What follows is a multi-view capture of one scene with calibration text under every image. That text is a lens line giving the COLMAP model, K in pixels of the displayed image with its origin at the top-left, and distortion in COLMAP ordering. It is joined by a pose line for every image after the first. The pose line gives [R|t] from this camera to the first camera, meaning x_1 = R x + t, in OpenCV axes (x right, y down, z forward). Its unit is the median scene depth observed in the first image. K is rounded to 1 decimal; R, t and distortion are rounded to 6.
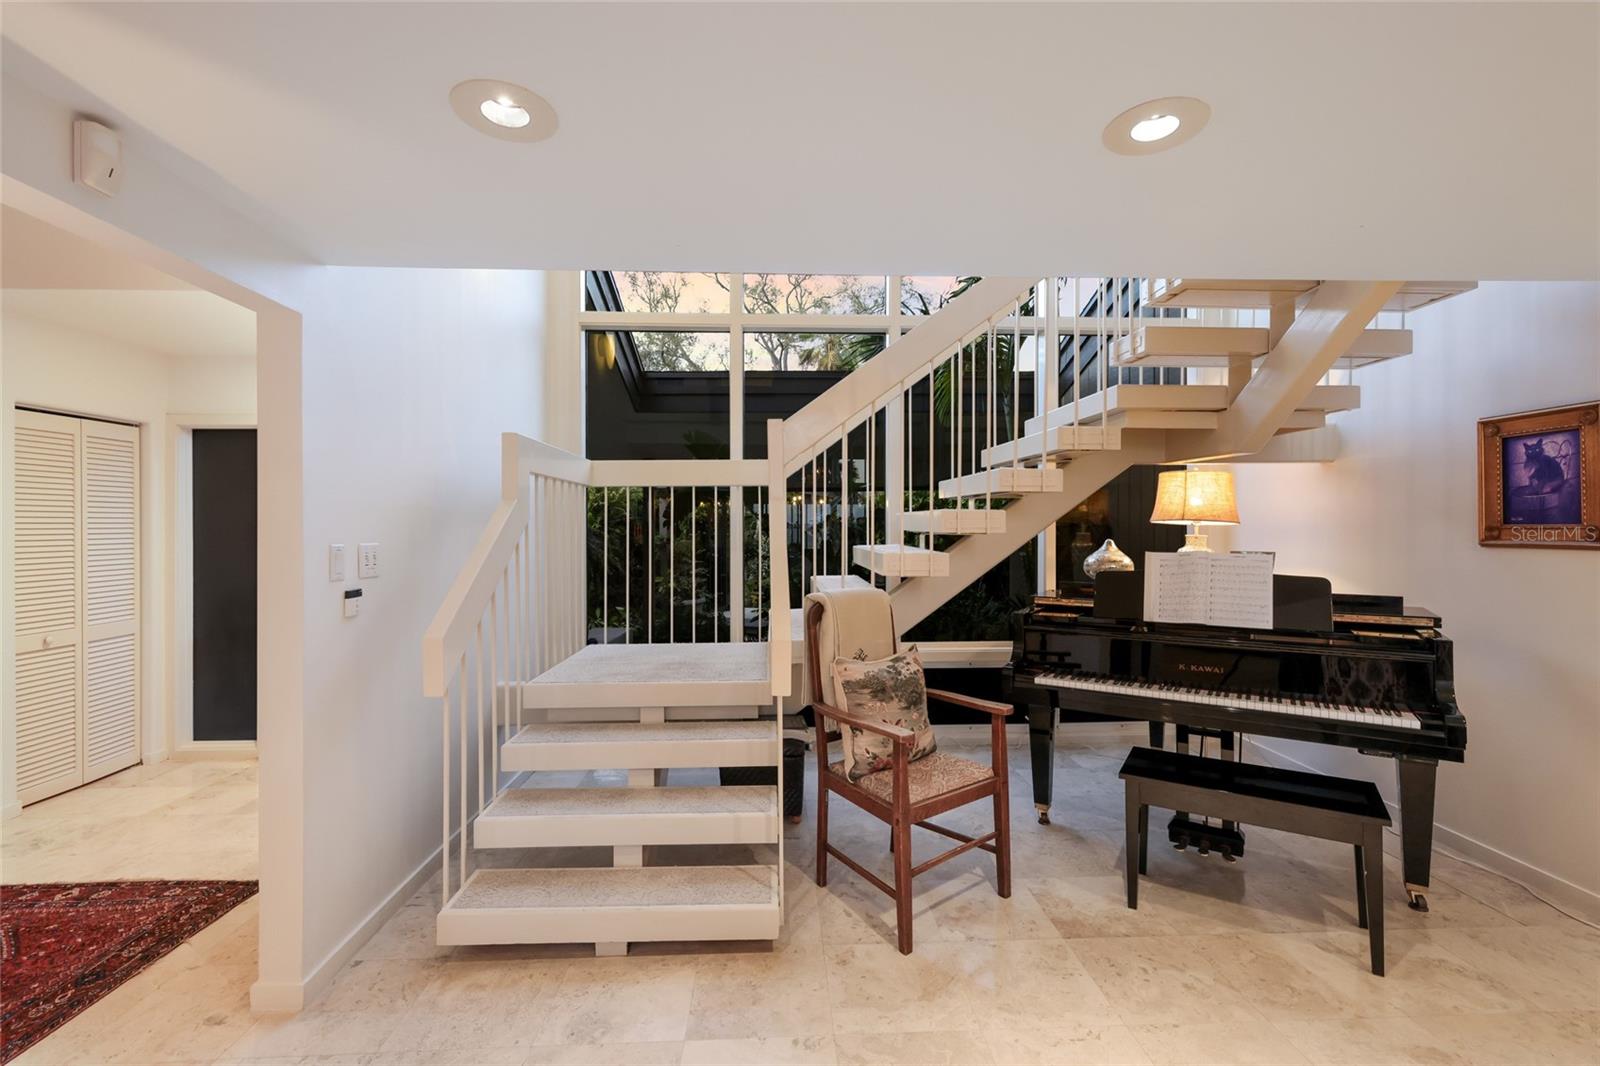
lens RADIAL K [[700.8, 0, 798.1], [0, 700.8, 525.1], [0, 0, 1]] dist [0.003518, -0.000749]
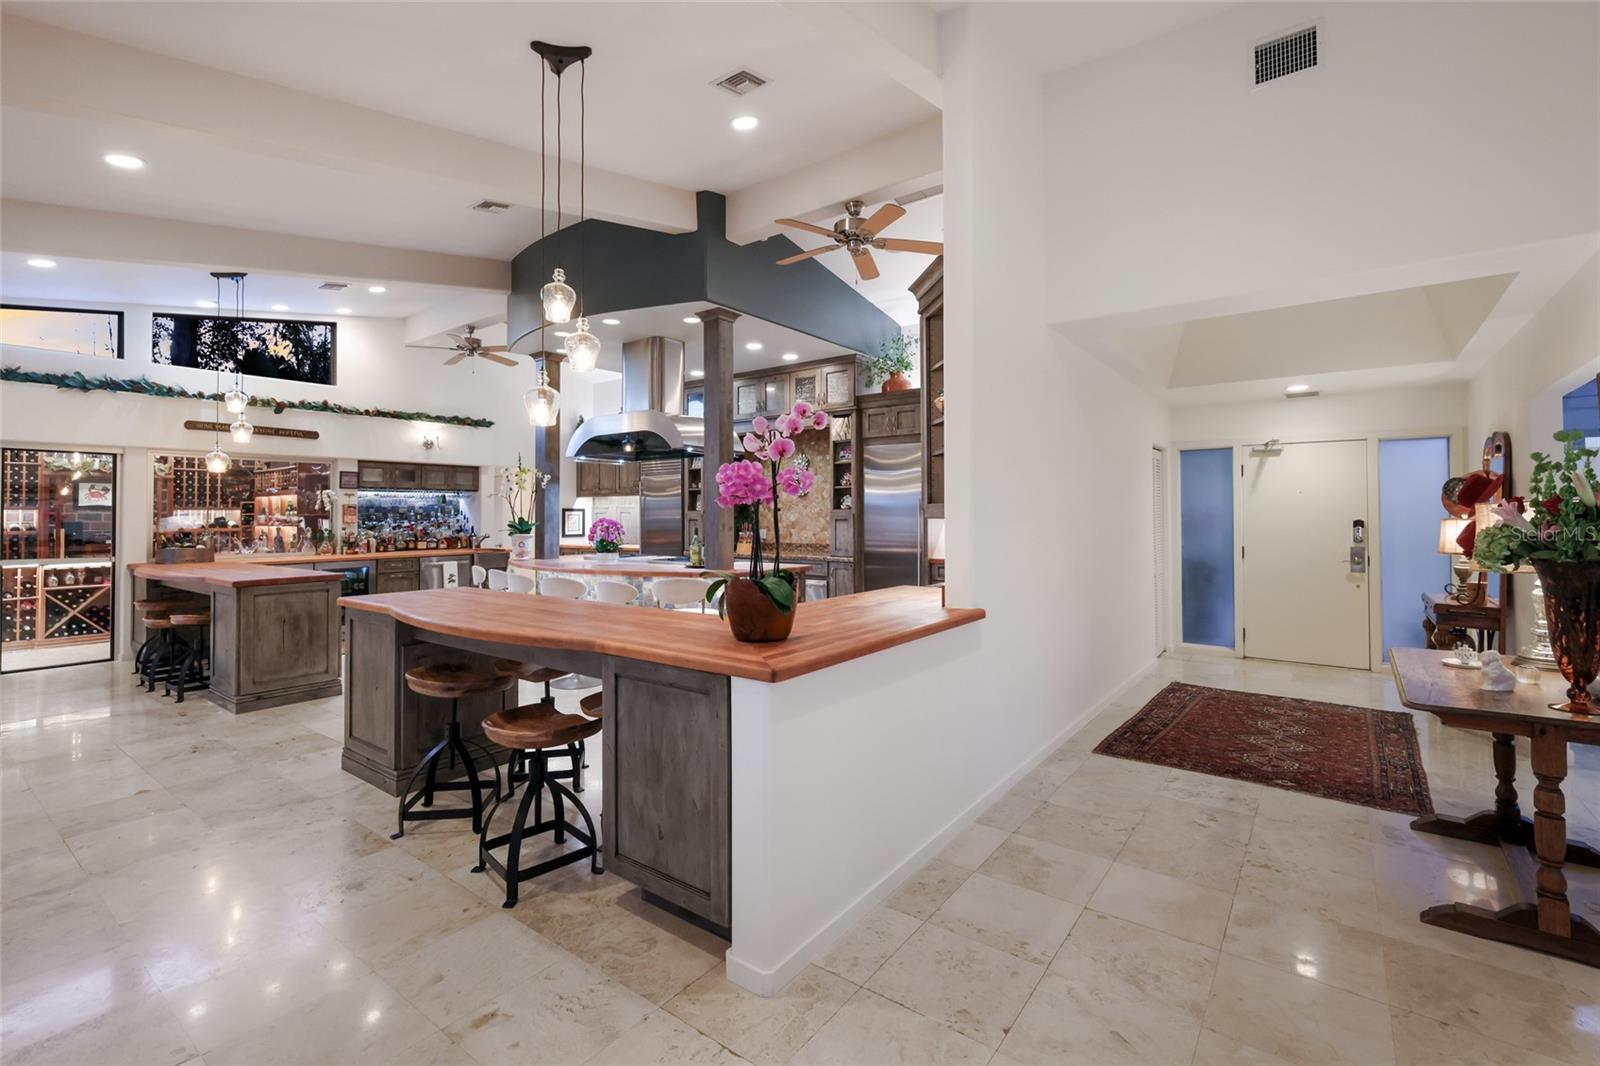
lens RADIAL K [[700.8, 0, 802.0], [0, 700.8, 506.3], [0, 0, 1]] dist [0.003518, -0.000749]
pose [[0.771640, -0.009314, -0.635991, -0.813446], [0.003934, 0.999944, -0.009872, 0.006596], [0.636047, 0.005115, 0.771633, -1.317682]]
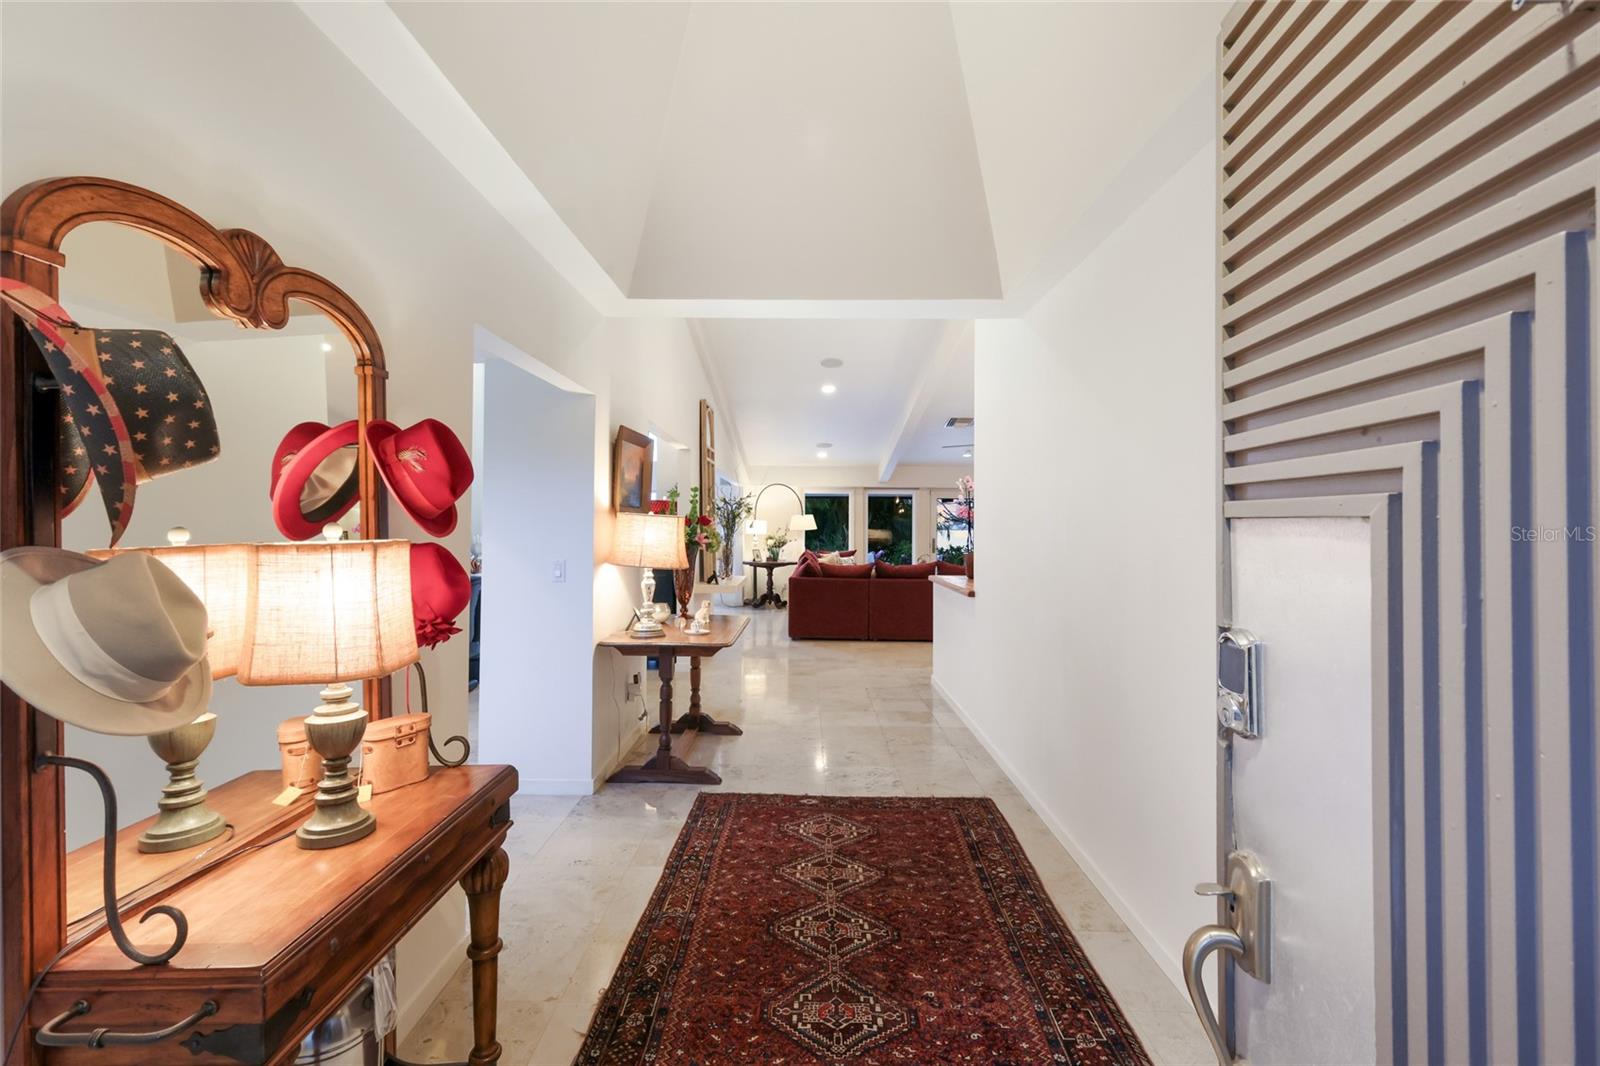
lens RADIAL K [[700.8, 0, 778.2], [0, 700.8, 527.7], [0, 0, 1]] dist [0.003518, -0.000749]
pose [[-0.996653, -0.007433, 0.081414, -0.999780], [-0.006992, 0.999959, 0.005697, 0.010738], [-0.081453, 0.005109, -0.996664, 1.538574]]
